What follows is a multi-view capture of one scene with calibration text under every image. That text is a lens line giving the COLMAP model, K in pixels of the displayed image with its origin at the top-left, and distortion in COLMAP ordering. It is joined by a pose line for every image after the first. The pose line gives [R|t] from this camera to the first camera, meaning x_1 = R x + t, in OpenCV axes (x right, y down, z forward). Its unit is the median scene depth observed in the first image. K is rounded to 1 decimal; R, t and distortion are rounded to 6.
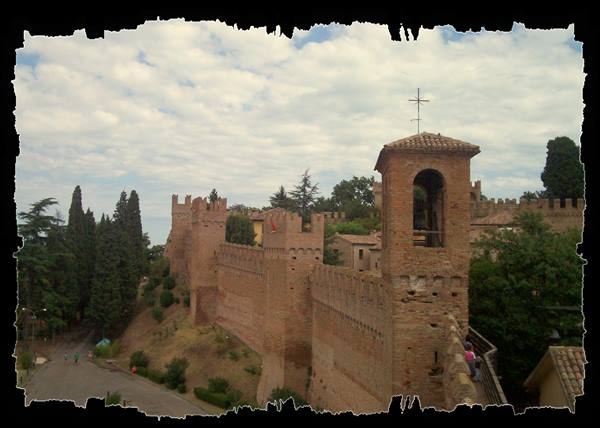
lens RADIAL K [[590.2, 0, 267.6], [0, 590.2, 214.4], [0, 0, 1]] dist [0.006310, 0.004331]
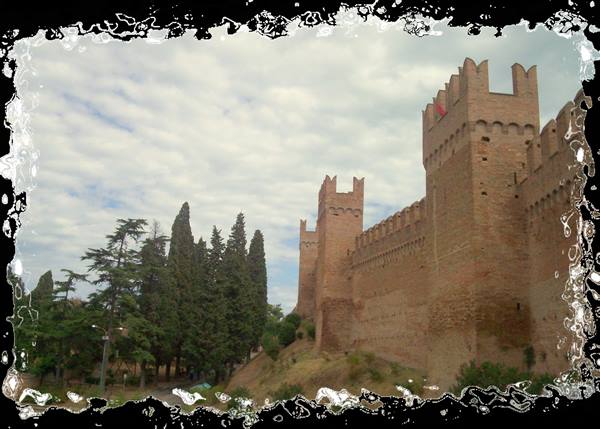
lens RADIAL K [[587.2, 0, 300.0], [0, 587.2, 214.5], [0, 0, 1]] dist [-0.011478, -0.008473]
pose [[0.982740, -0.027813, -0.182892, -0.015645], [-0.006260, 0.983068, -0.183133, 0.150789], [0.184889, 0.181117, 0.965926, 0.295226]]
